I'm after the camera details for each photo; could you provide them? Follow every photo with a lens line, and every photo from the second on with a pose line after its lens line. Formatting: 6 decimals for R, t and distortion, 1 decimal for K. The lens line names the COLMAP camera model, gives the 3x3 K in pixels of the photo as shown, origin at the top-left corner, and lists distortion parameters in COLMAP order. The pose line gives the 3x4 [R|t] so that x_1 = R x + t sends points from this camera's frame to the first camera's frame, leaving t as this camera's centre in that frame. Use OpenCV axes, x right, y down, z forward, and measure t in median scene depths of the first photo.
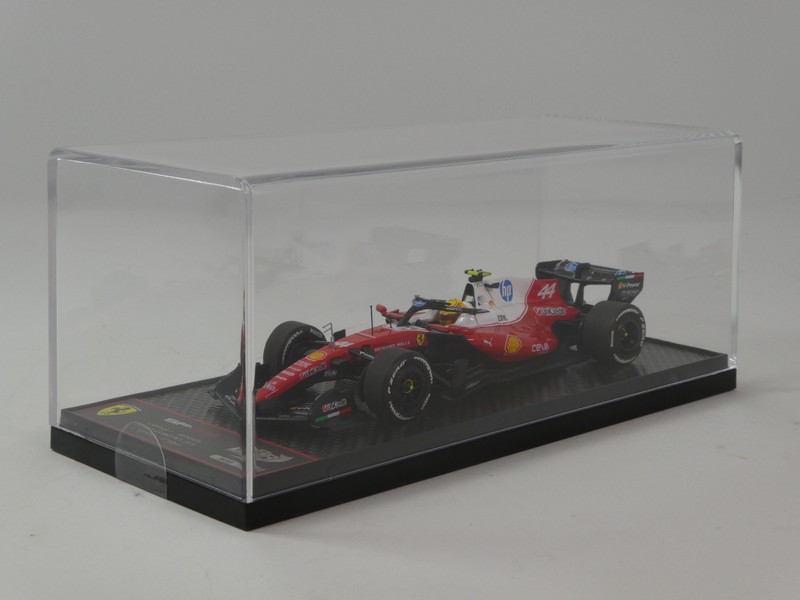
lens RADIAL K [[1528.1, 0, 400.0], [0, 1528.1, 300.0], [0, 0, 1]] dist [0.211082, -0.004704]
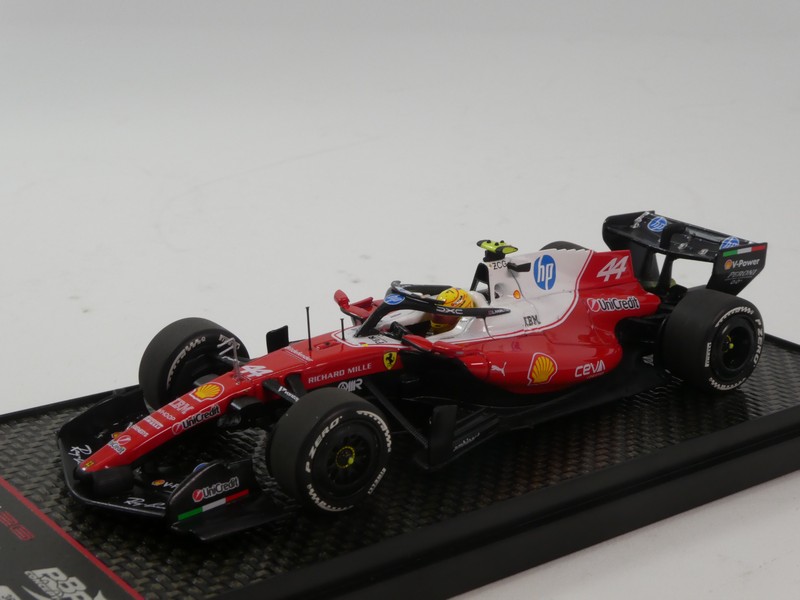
lens RADIAL K [[1480.9, 0, 400.0], [0, 1480.9, 300.0], [0, 0, 1]] dist [0.052420, 0.051195]
pose [[0.994274, 0.043531, -0.097592, 0.071862], [-0.032743, 0.993443, 0.109537, -0.061794], [0.101720, -0.105715, 0.989180, 0.388298]]
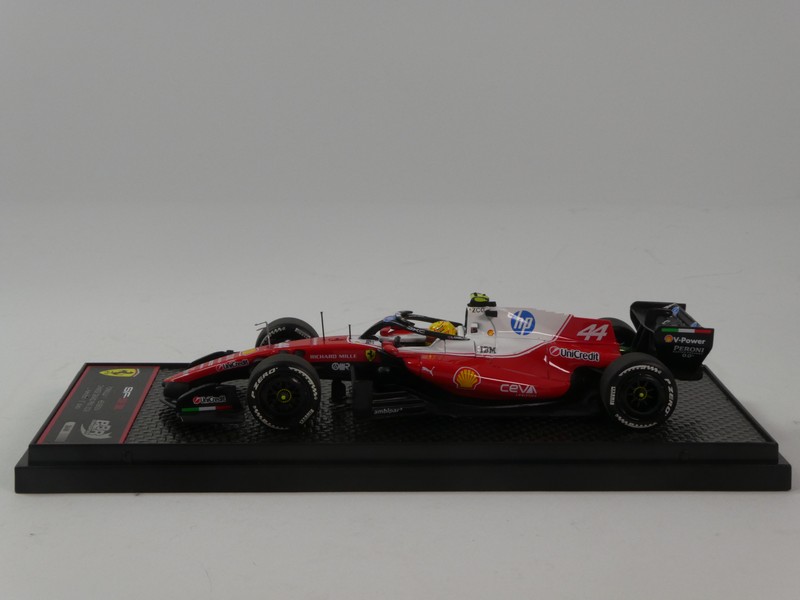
lens RADIAL K [[1480.9, 0, 400.0], [0, 1480.9, 300.0], [0, 0, 1]] dist [0.052420, 0.051195]
pose [[0.759370, 0.137070, -0.636057, 0.581047], [-0.137441, 0.989292, 0.049106, -0.053377], [0.635977, 0.050131, 0.770078, 0.287161]]
